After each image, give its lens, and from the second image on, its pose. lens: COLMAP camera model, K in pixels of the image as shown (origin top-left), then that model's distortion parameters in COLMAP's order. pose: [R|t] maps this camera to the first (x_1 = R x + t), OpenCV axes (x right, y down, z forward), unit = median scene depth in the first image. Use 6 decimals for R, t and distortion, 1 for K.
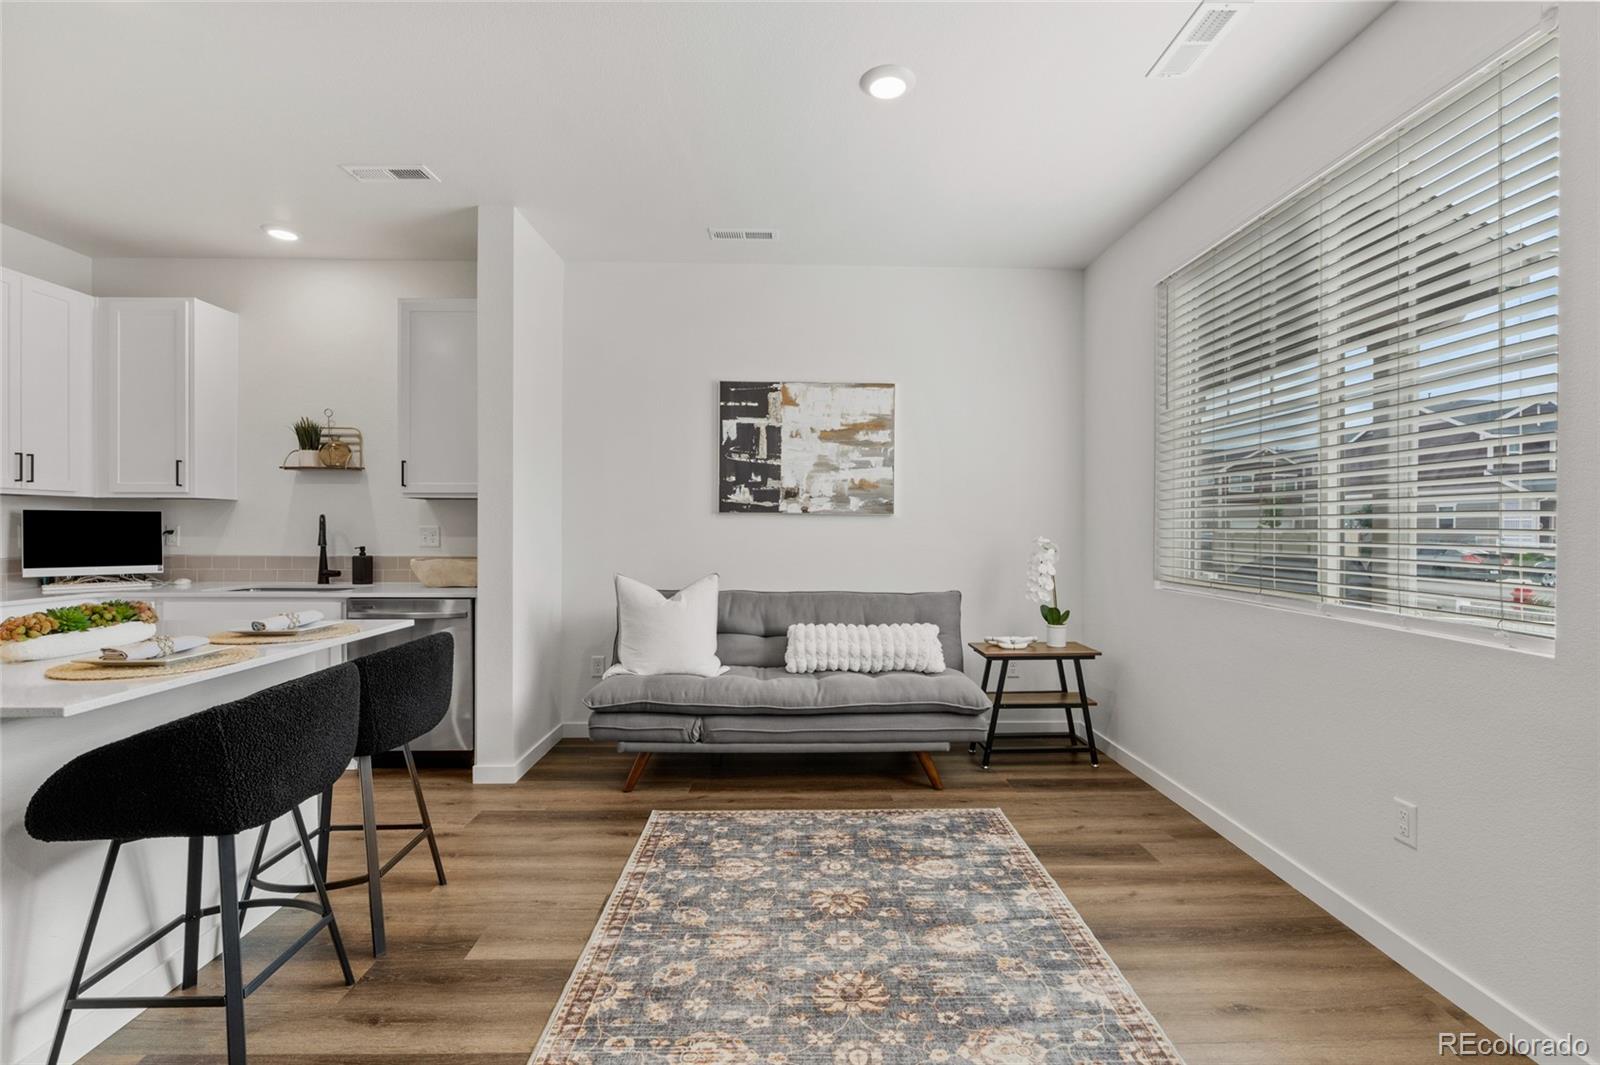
lens RADIAL K [[712.4, 0, 799.2], [0, 712.4, 532.5], [0, 0, 1]] dist [-0.010667, 0.000604]
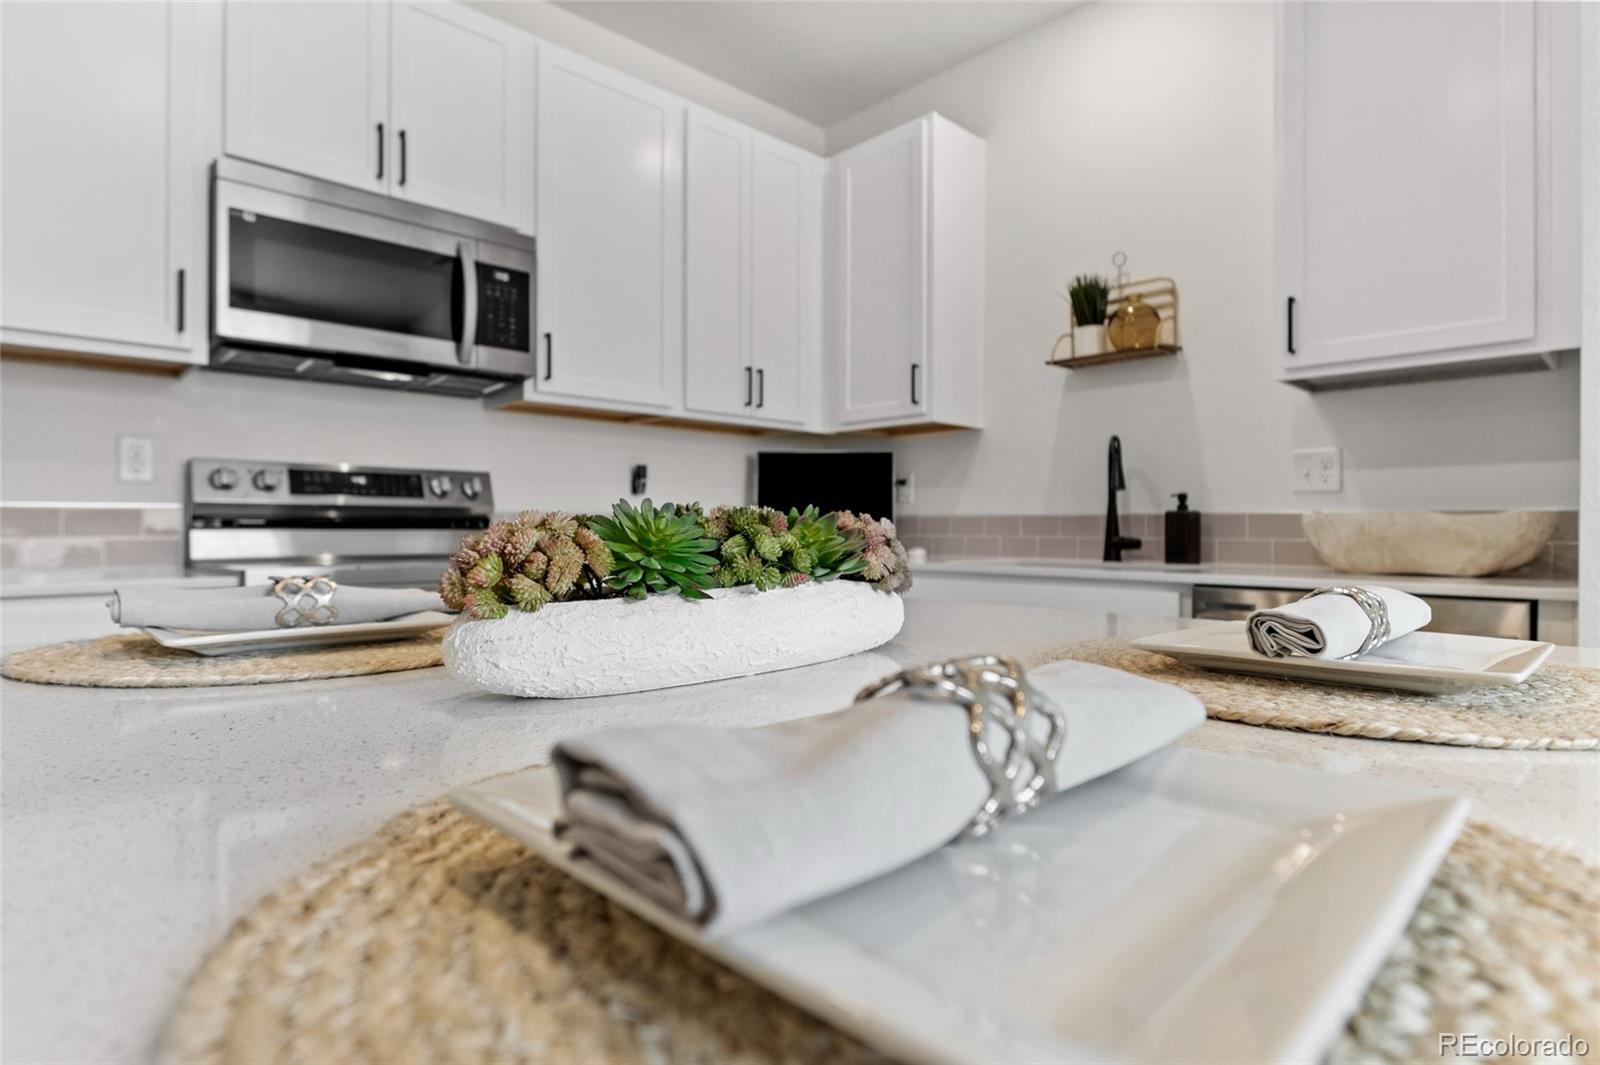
lens RADIAL K [[817.3, 0, 802.8], [0, 817.3, 533.9], [0, 0, 1]] dist [0.002822, -0.004671]
pose [[0.671113, -0.001001, -0.741355, -0.361800], [-0.004042, 0.999979, -0.005009, 0.055386], [0.741344, 0.006359, 0.671095, 0.389708]]
